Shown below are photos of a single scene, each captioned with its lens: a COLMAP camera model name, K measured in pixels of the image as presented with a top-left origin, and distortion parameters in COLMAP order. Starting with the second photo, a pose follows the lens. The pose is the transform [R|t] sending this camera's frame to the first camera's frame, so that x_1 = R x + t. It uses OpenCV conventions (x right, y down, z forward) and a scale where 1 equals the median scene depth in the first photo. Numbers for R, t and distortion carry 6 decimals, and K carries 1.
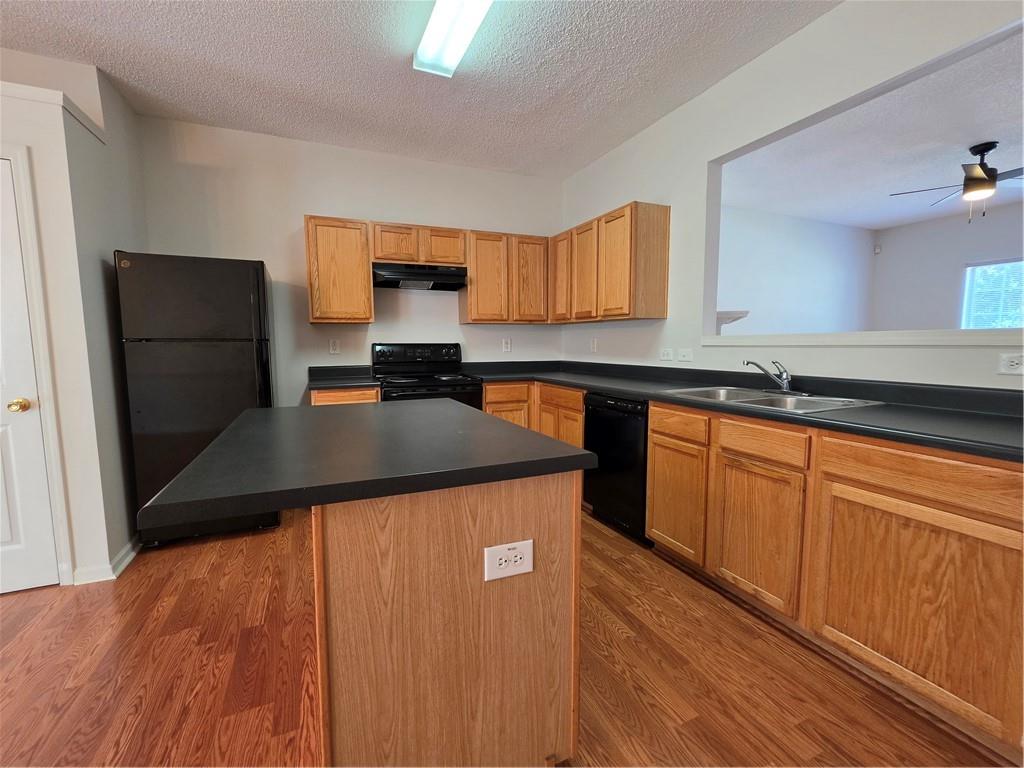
lens RADIAL K [[450.3, 0, 512.5], [0, 450.3, 388.1], [0, 0, 1]] dist [-0.001883, 0.001169]
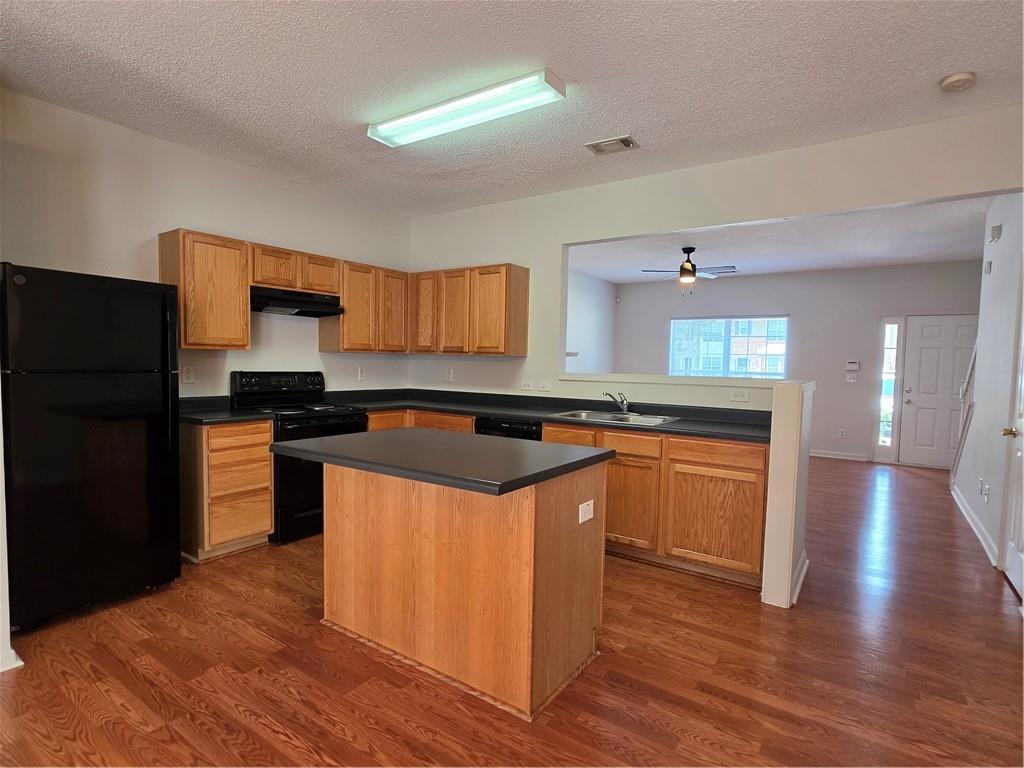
lens RADIAL K [[533.1, 0, 514.2], [0, 533.1, 390.0], [0, 0, 1]] dist [-0.005848, 0.001640]
pose [[0.849367, -0.004605, 0.527783, -0.575119], [0.027107, 0.999023, -0.034907, -0.014606], [-0.527107, 0.043955, 0.848661, -0.281066]]
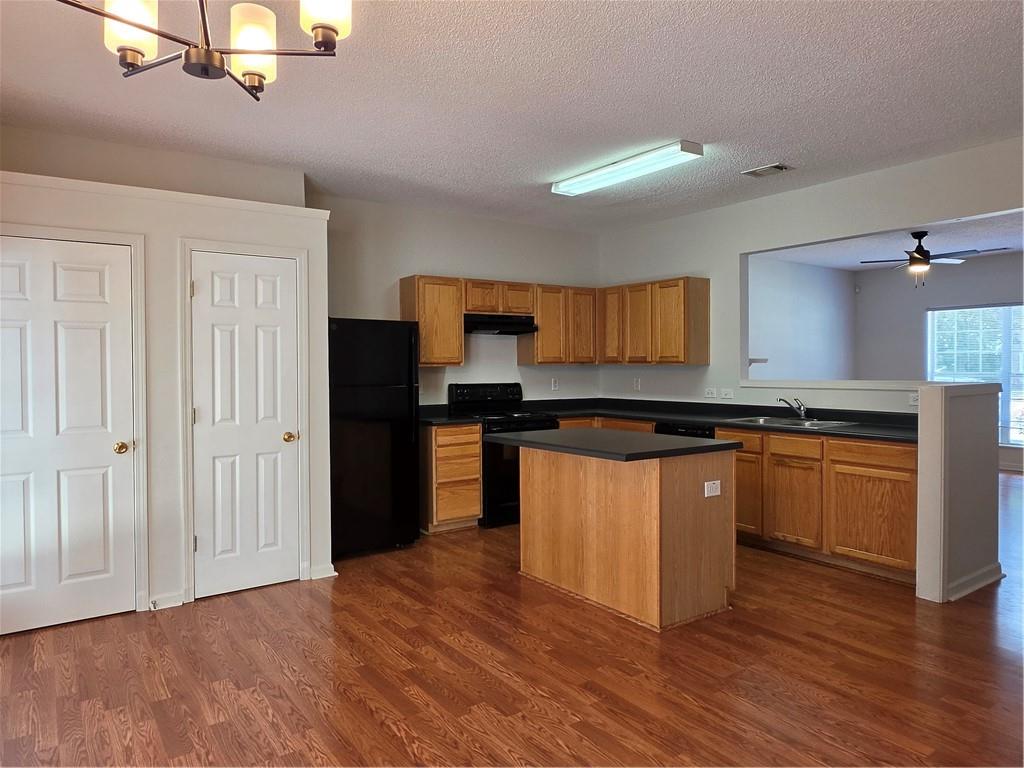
lens RADIAL K [[685.9, 0, 520.9], [0, 685.9, 373.6], [0, 0, 1]] dist [-0.006789, 0.002713]
pose [[0.979079, -0.001822, 0.203471, -0.699861], [0.020262, 0.995863, -0.088579, 0.037257], [-0.202468, 0.090848, 0.975066, -0.943028]]
